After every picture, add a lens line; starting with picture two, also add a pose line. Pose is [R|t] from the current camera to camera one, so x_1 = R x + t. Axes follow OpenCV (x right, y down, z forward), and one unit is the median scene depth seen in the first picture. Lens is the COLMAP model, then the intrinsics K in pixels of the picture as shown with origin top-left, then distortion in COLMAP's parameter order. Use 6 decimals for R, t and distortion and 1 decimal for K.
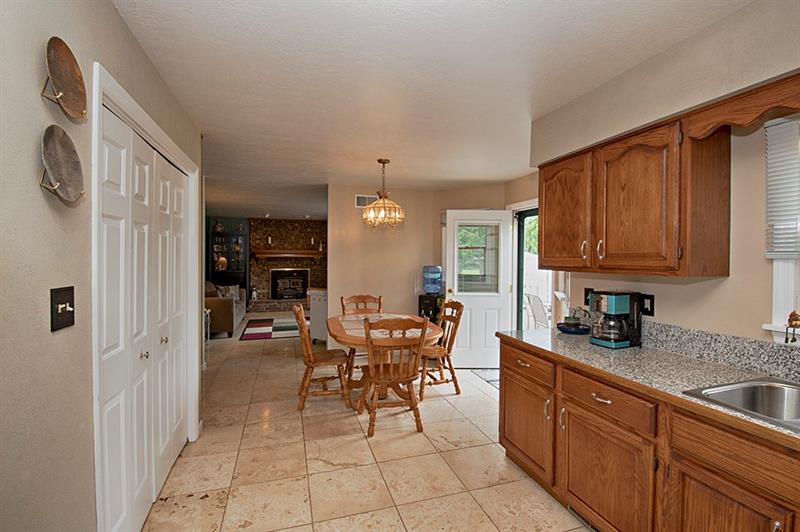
lens RADIAL K [[374.2, 0, 405.2], [0, 374.2, 262.3], [0, 0, 1]] dist [-0.012193, -0.002423]
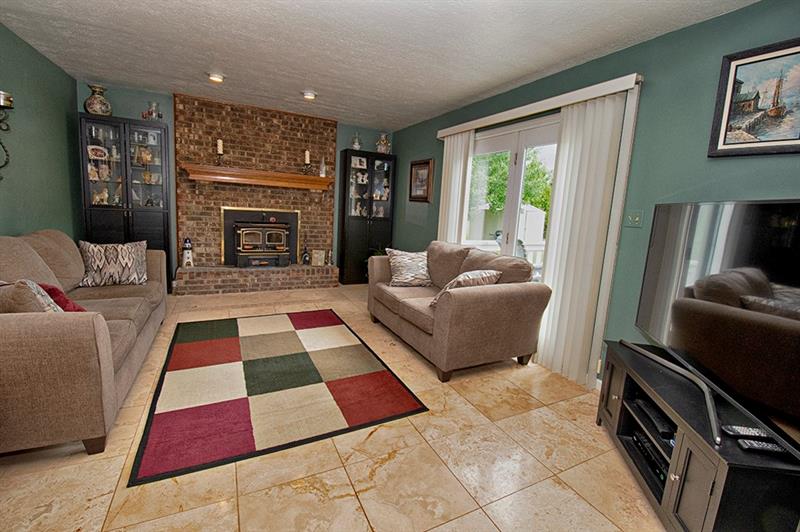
lens RADIAL K [[354.9, 0, 404.8], [0, 354.9, 261.4], [0, 0, 1]] dist [-0.002954, -0.001030]
pose [[0.985588, 0.034865, 0.165533, -0.198376], [-0.058293, 0.988595, 0.138858, 0.011001], [-0.158804, -0.146506, 0.976380, 0.492522]]
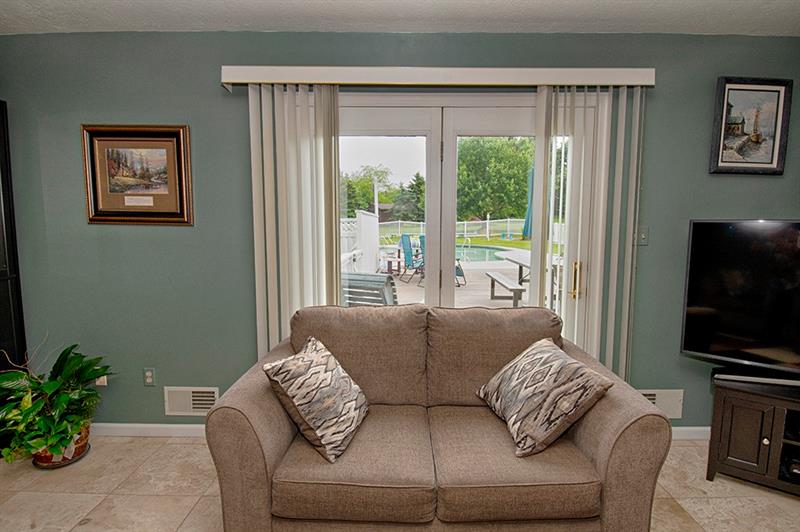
lens RADIAL K [[405.5, 0, 399.9], [0, 405.5, 270.0], [0, 0, 1]] dist [0.001238, 0.000626]
pose [[0.314685, -0.090824, 0.944841, -0.302449], [0.010315, 0.995680, 0.092275, 0.001585], [-0.949140, -0.019291, 0.314262, 0.826164]]
